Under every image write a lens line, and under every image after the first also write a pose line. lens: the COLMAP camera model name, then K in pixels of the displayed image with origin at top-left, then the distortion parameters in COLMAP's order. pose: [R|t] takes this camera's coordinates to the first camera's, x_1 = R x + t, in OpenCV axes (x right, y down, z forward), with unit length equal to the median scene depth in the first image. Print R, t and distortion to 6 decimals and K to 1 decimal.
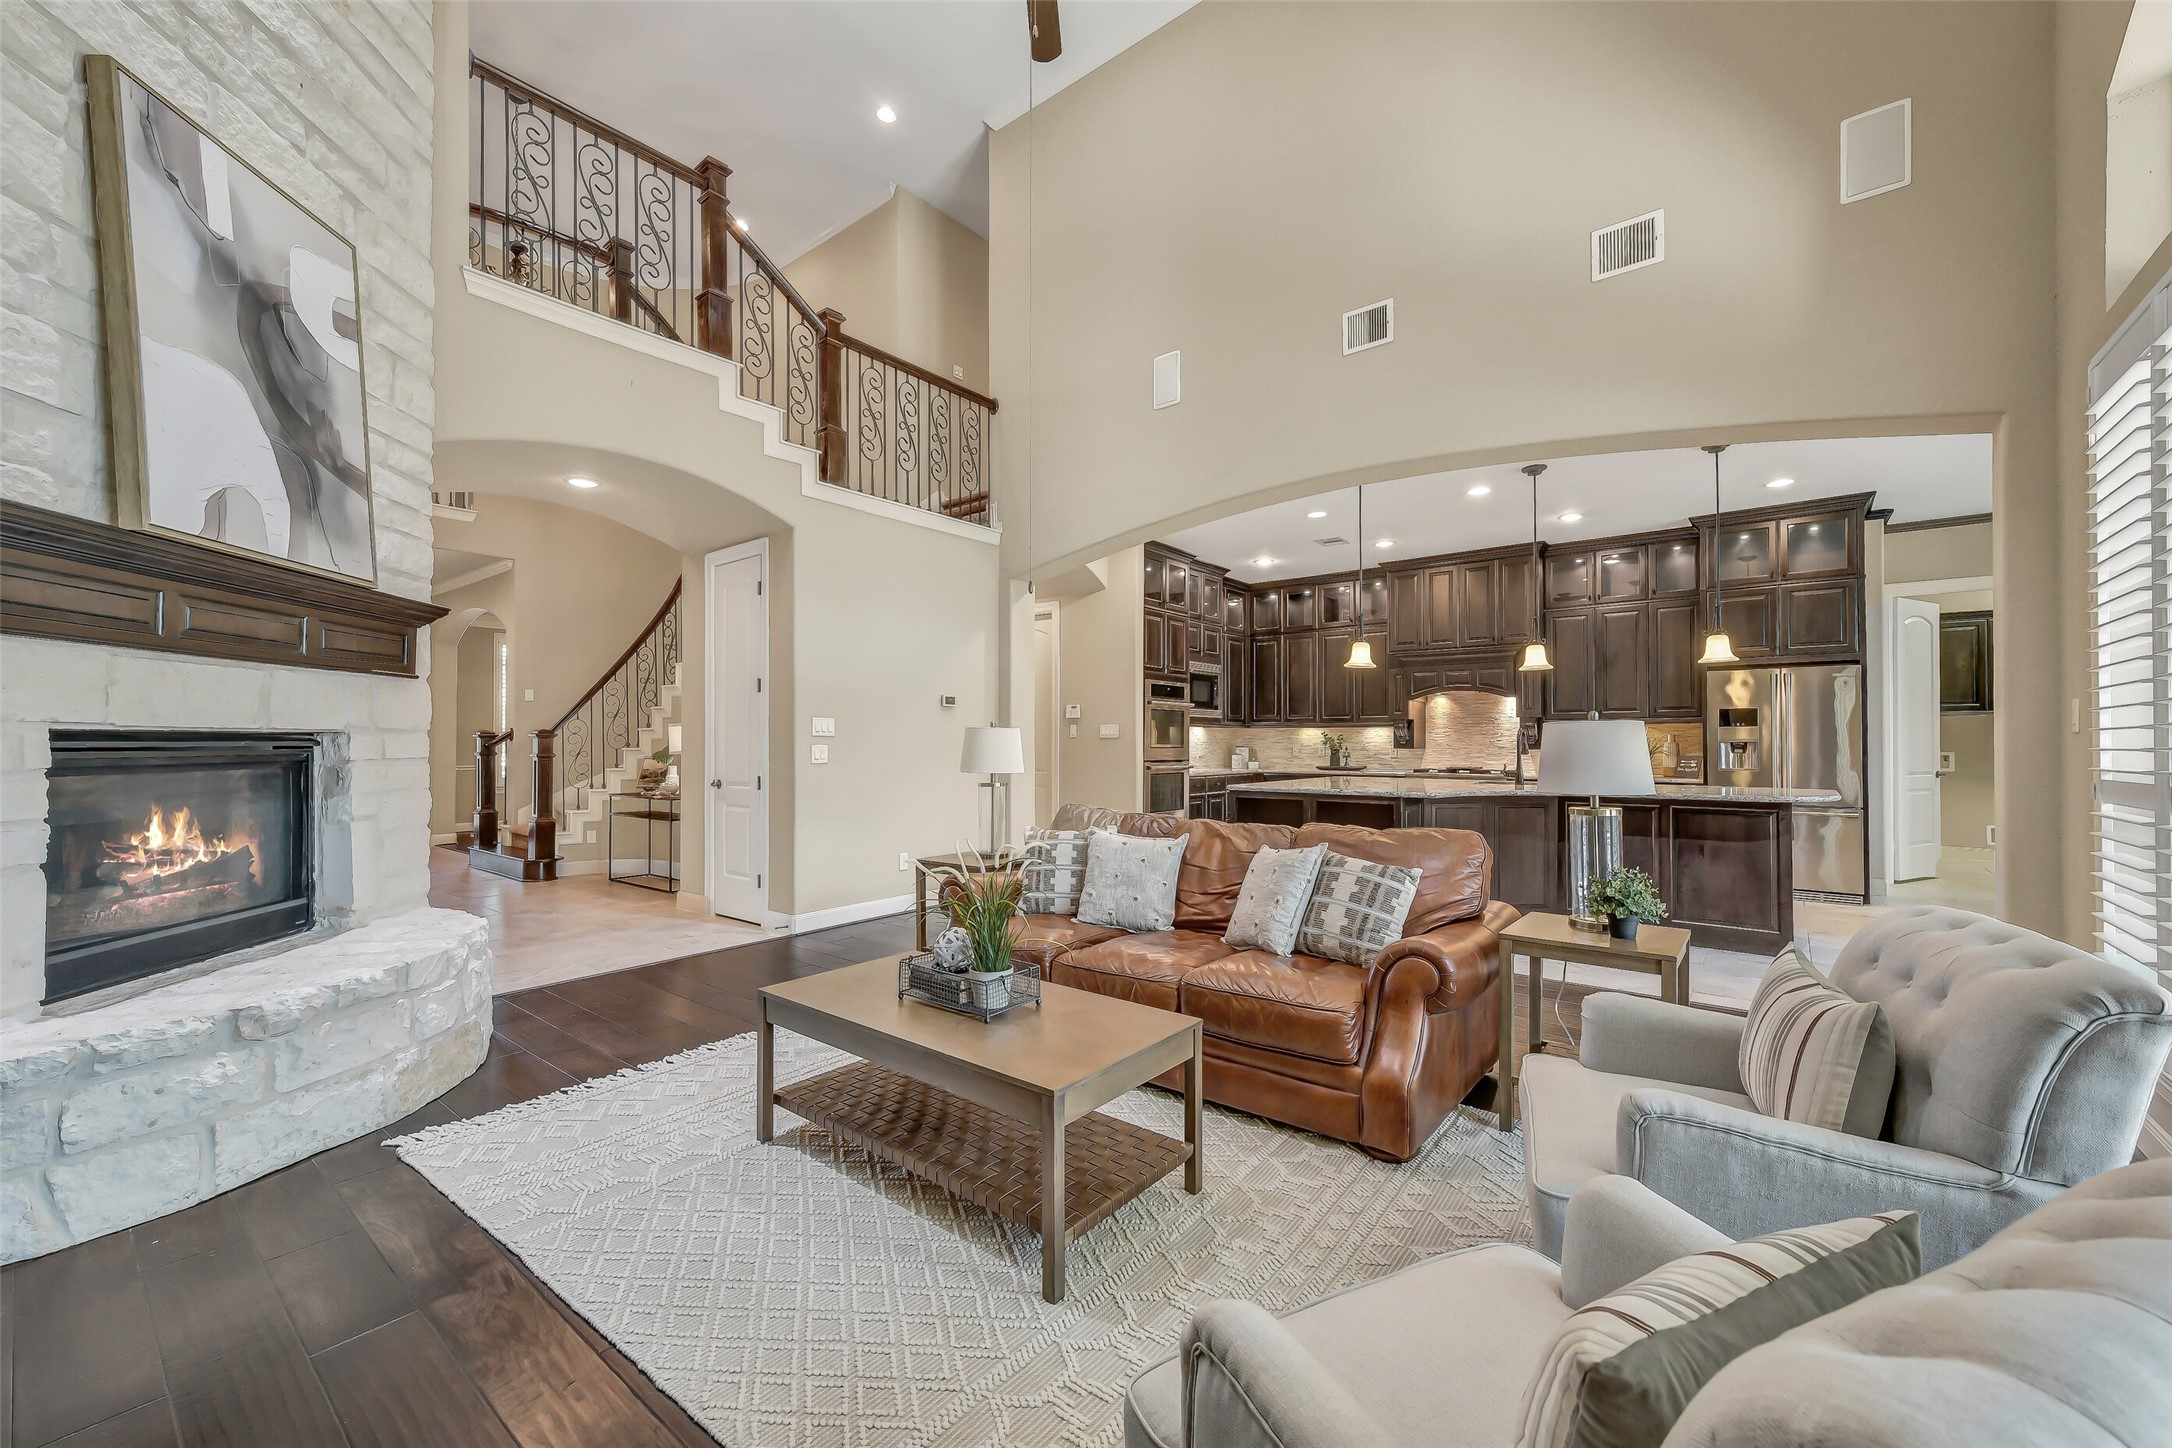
lens RADIAL K [[851.8, 0, 1087.1], [0, 851.8, 734.0], [0, 0, 1]] dist [0.005579, 0.000012]
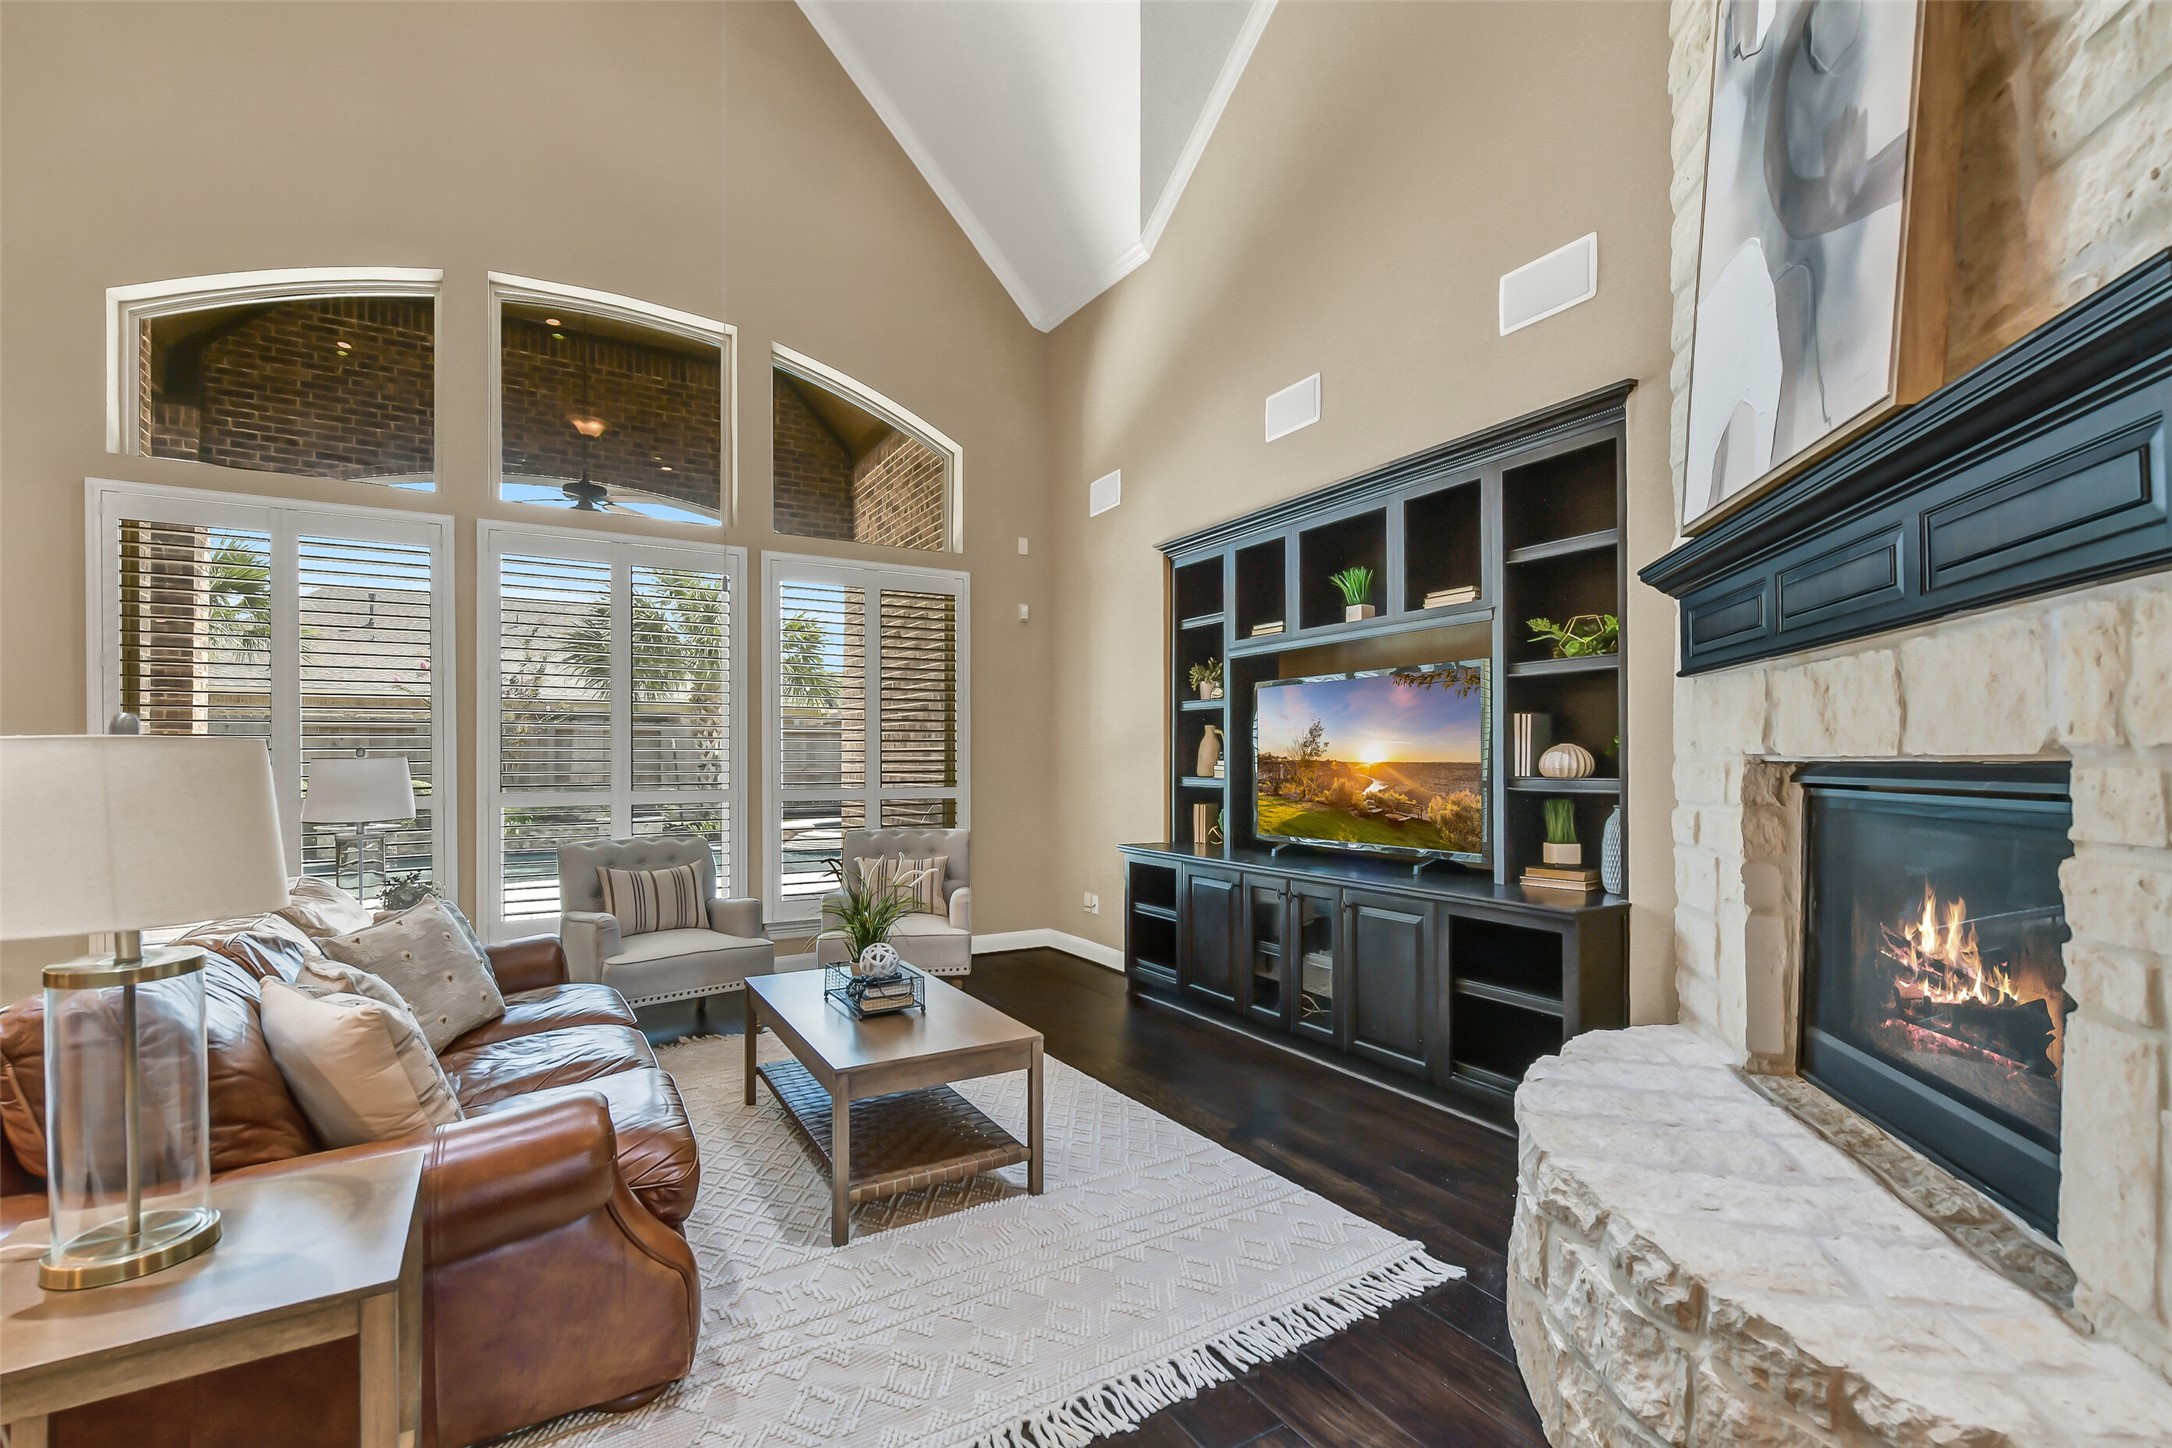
lens RADIAL K [[946.7, 0, 1093.7], [0, 946.7, 755.0], [0, 0, 1]] dist [0.000953, -0.000166]
pose [[-0.937806, 0.006039, 0.347108, -0.288443], [0.000767, 0.999882, -0.015322, 0.002040], [-0.347160, -0.014103, -0.937700, 0.712841]]
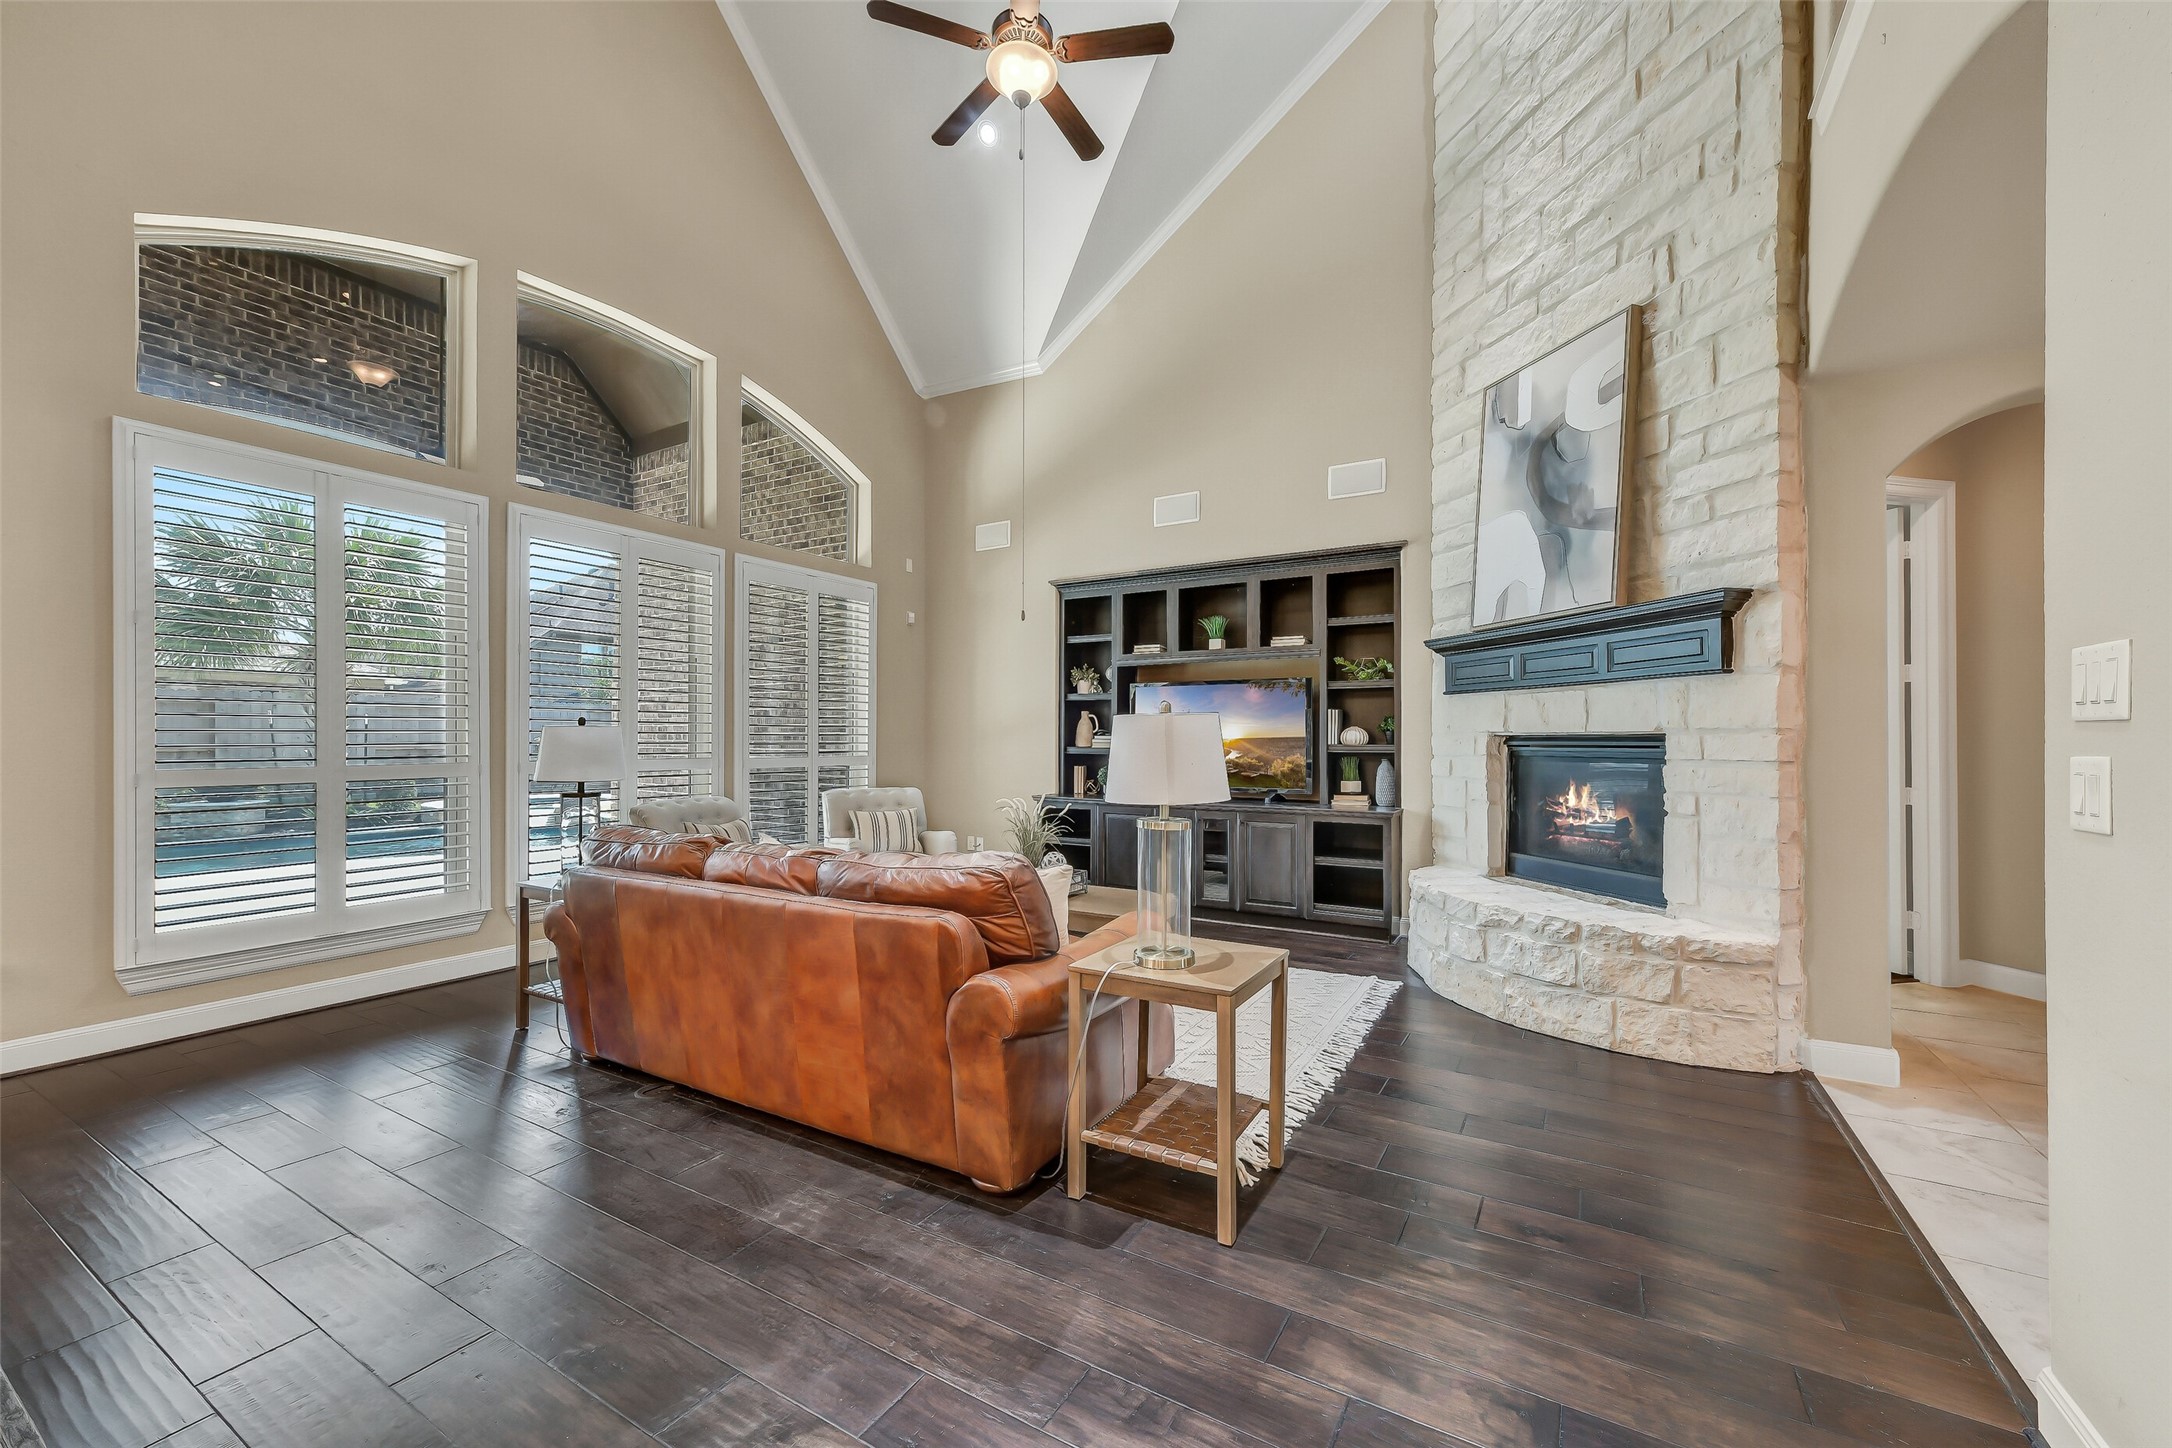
lens RADIAL K [[851.8, 0, 1087.1], [0, 851.8, 734.0], [0, 0, 1]] dist [0.005579, 0.000012]
pose [[-0.989544, -0.000428, -0.144231, 0.011753], [0.001923, 0.999867, -0.016165, 0.008562], [0.144219, -0.016274, -0.989412, 0.926151]]
